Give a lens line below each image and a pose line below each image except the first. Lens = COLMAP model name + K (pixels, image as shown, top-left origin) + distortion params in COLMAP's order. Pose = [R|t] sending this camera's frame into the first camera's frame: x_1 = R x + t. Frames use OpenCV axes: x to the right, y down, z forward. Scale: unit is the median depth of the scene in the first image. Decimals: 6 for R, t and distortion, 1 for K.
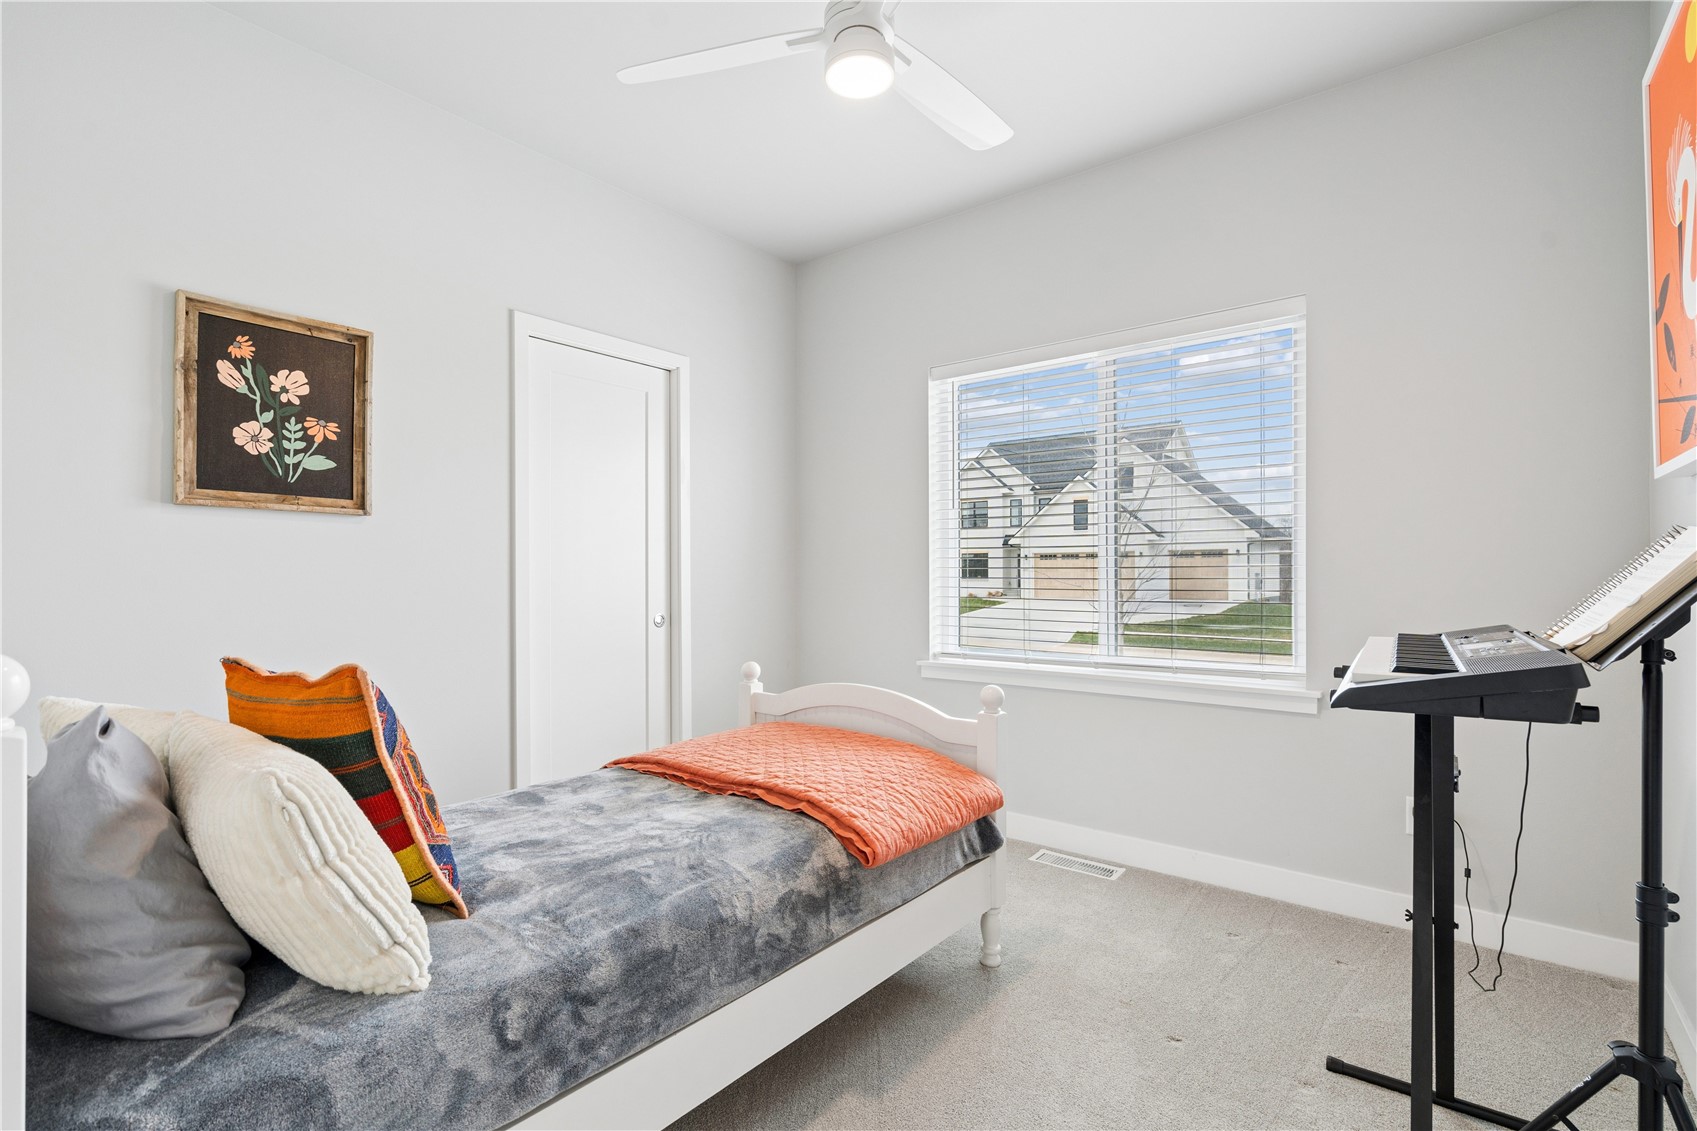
lens RADIAL K [[765.7, 0, 850.8], [0, 765.7, 563.0], [0, 0, 1]] dist [-0.000007, 0.000024]
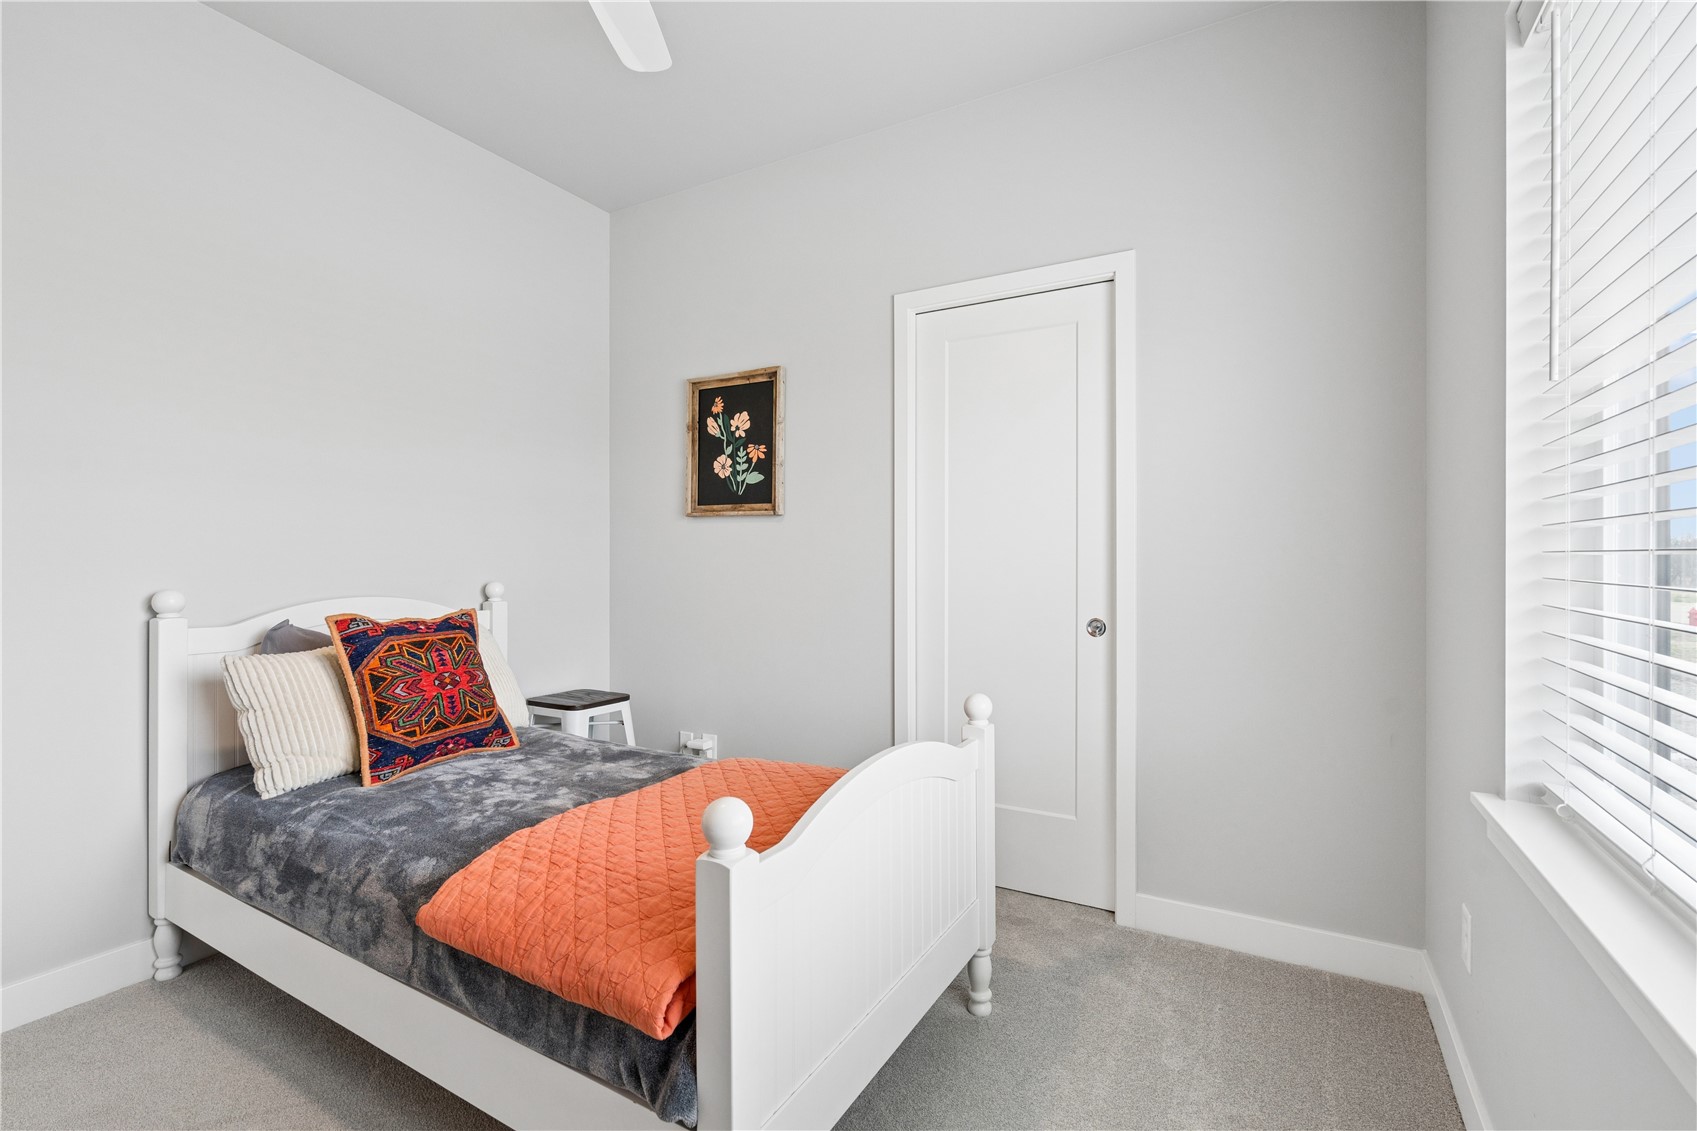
lens RADIAL K [[765.7, 0, 844.5], [0, 765.7, 559.8], [0, 0, 1]] dist [-0.000007, 0.000024]
pose [[0.148212, 0.002814, -0.988952, 0.657252], [0.005441, 0.999978, 0.003661, 0.007256], [0.988941, -0.005923, 0.148193, 0.989218]]
